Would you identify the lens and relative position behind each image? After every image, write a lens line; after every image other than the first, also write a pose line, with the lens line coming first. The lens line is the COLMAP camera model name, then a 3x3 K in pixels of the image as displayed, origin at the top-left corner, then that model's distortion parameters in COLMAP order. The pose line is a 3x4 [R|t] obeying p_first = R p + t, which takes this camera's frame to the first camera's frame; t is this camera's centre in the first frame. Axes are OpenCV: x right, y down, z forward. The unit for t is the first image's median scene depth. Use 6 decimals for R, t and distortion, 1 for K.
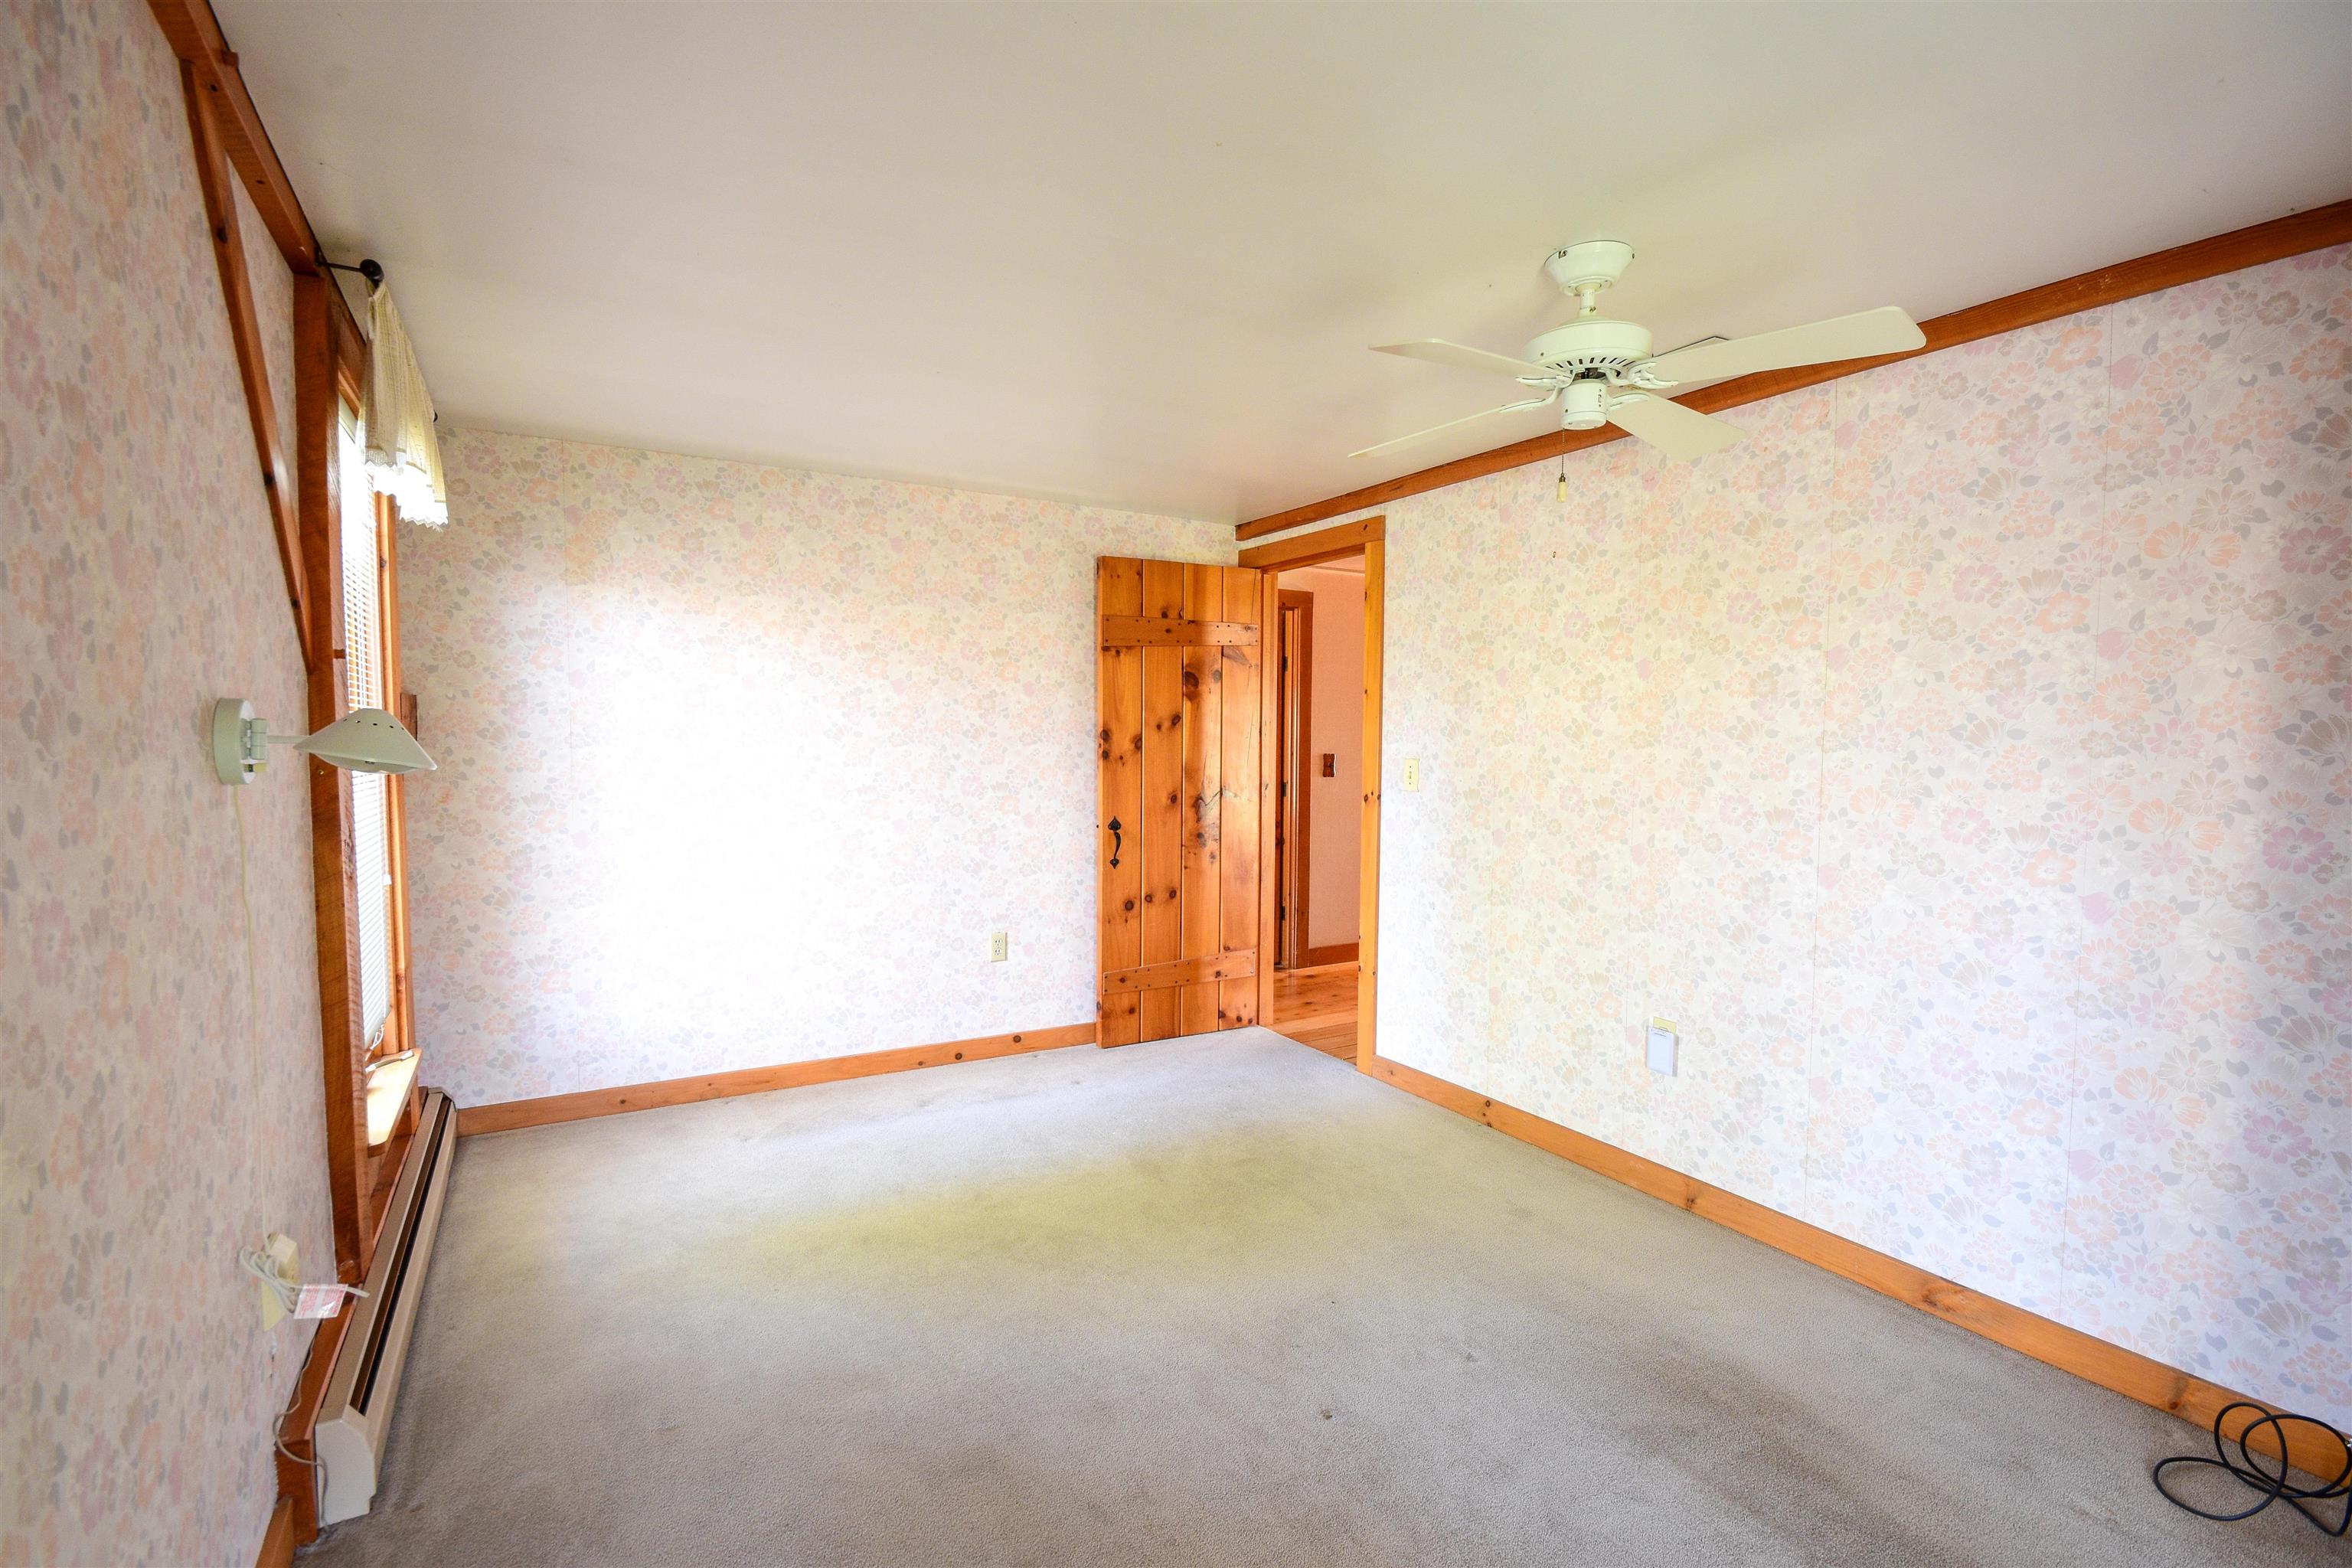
lens RADIAL K [[1075.4, 0, 1177.0], [0, 1075.4, 793.2], [0, 0, 1]] dist [0.013915, -0.013981]
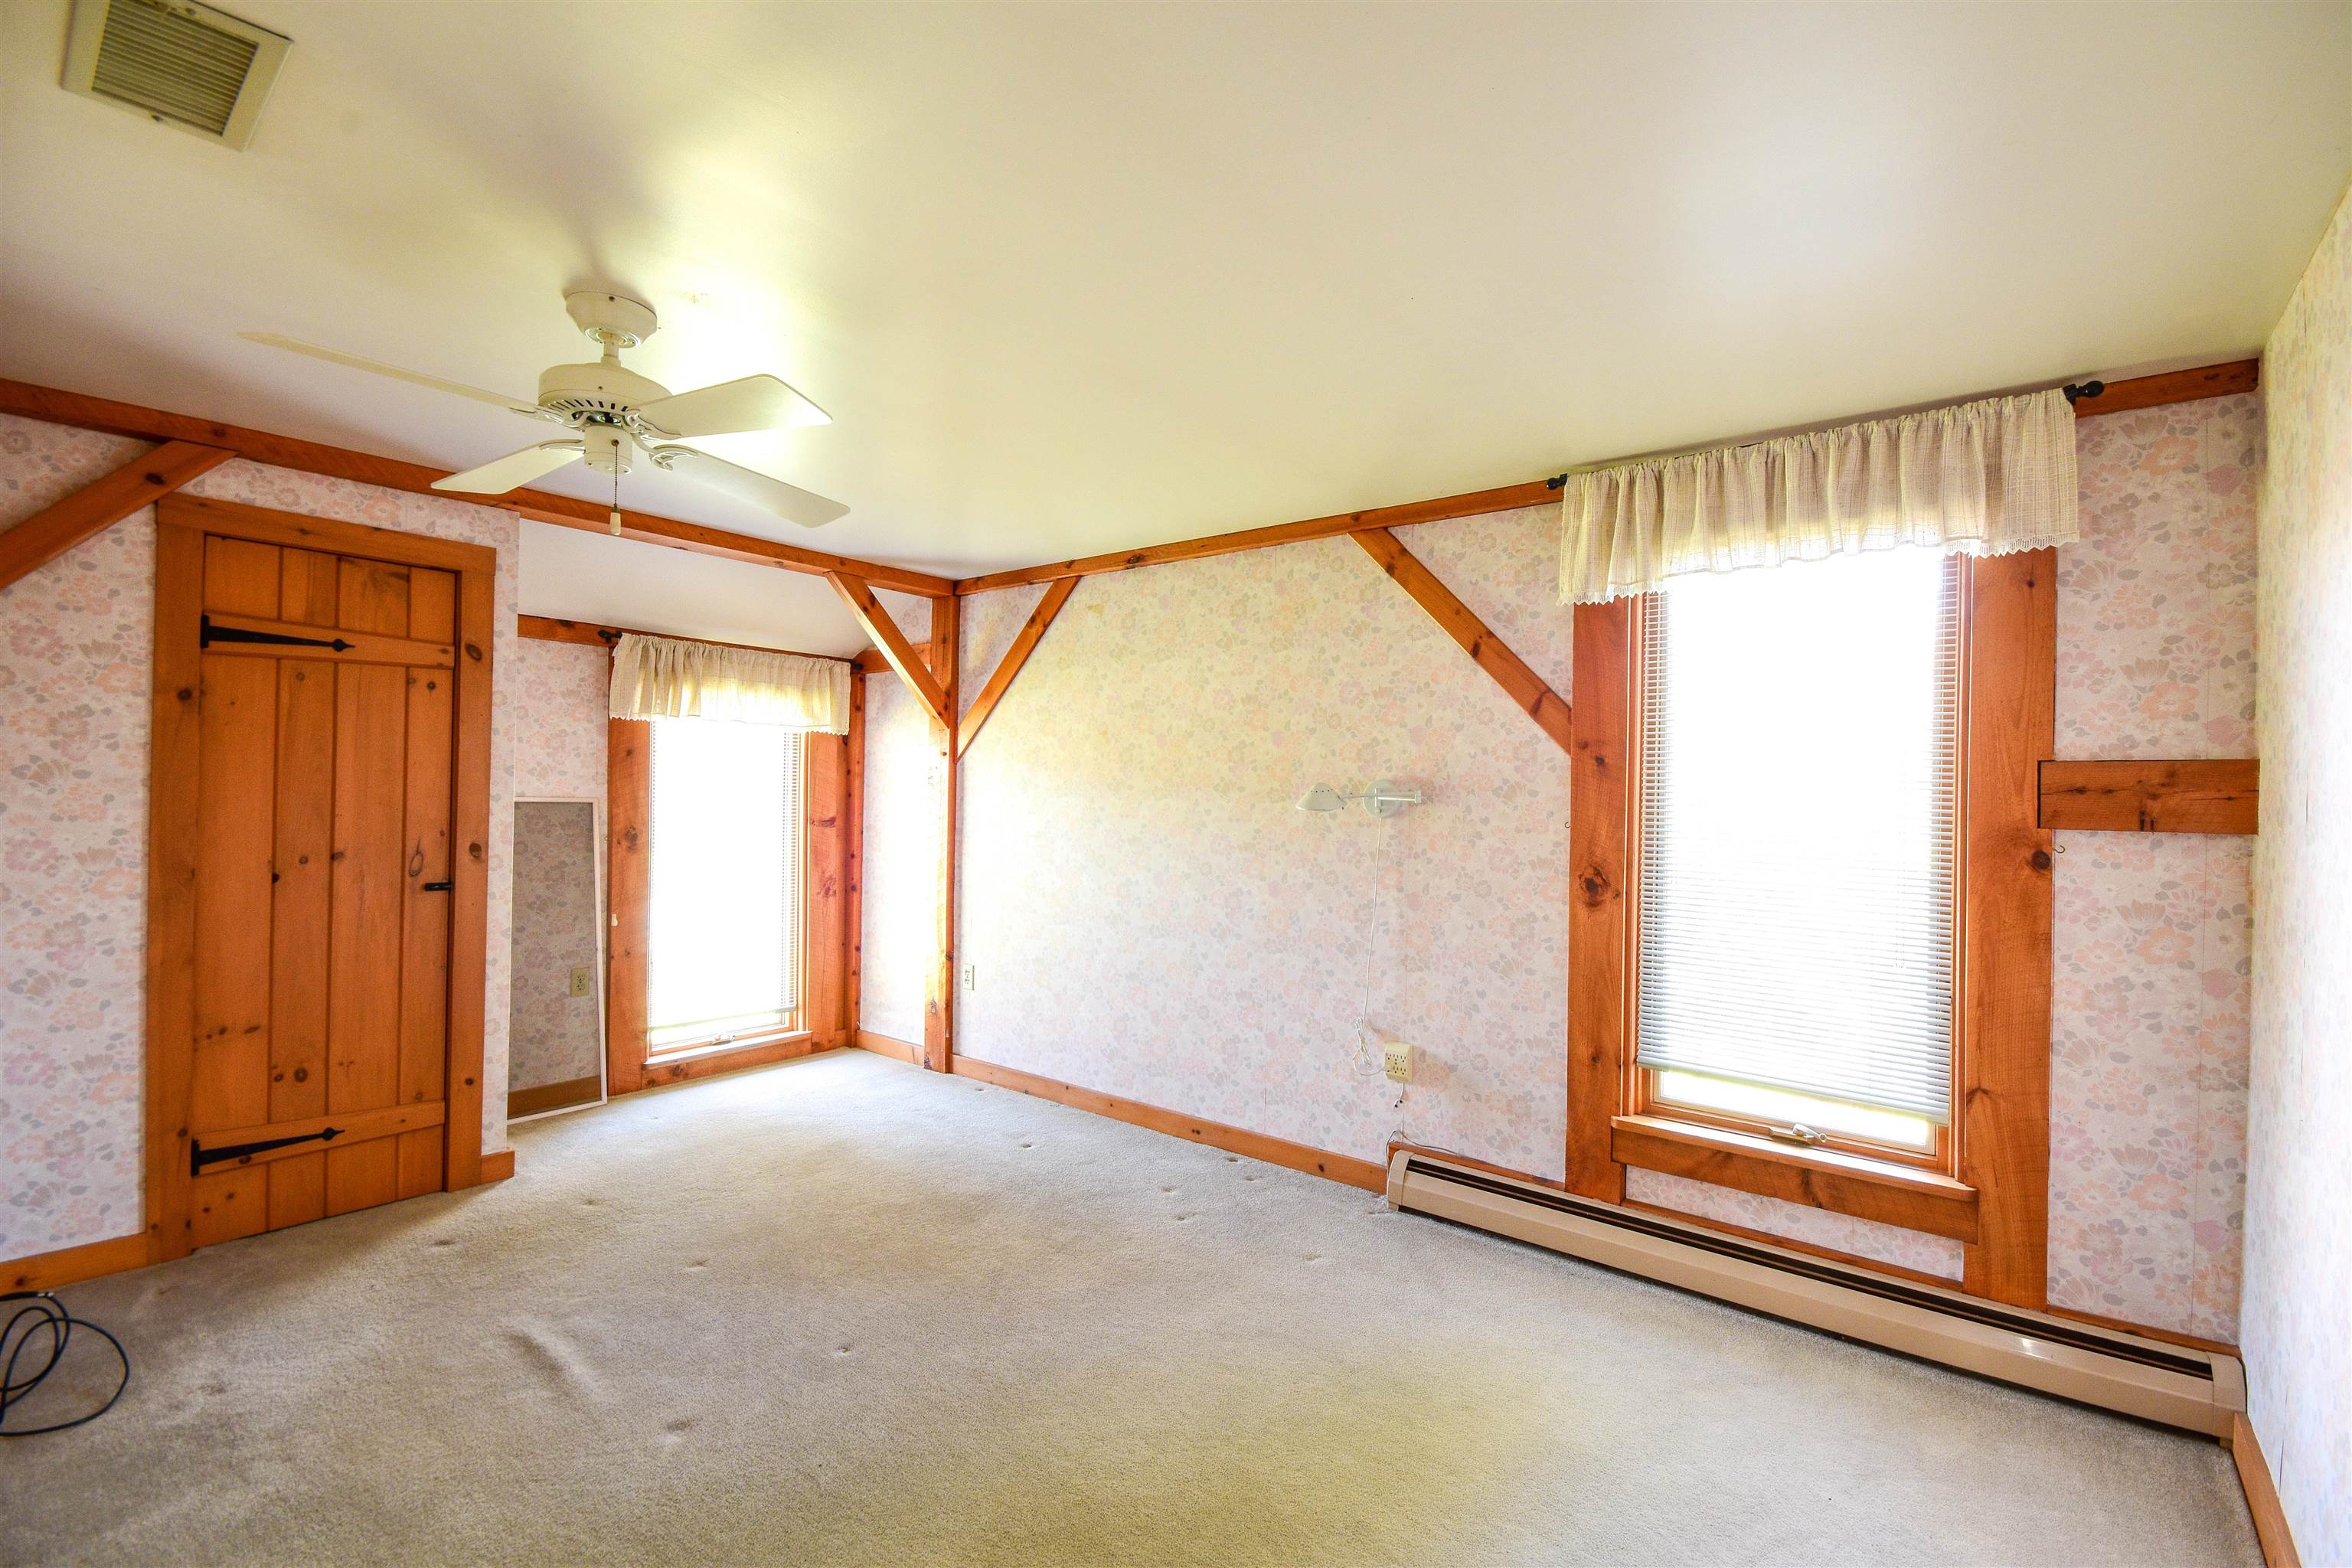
lens RADIAL K [[851.3, 0, 1175.5], [0, 851.3, 771.1], [0, 0, 1]] dist [0.010168, -0.011907]
pose [[0.894148, 0.030118, 0.446757, -0.340834], [-0.000860, 0.997849, -0.065548, -0.036496], [-0.447771, 0.058226, 0.892251, 0.590582]]
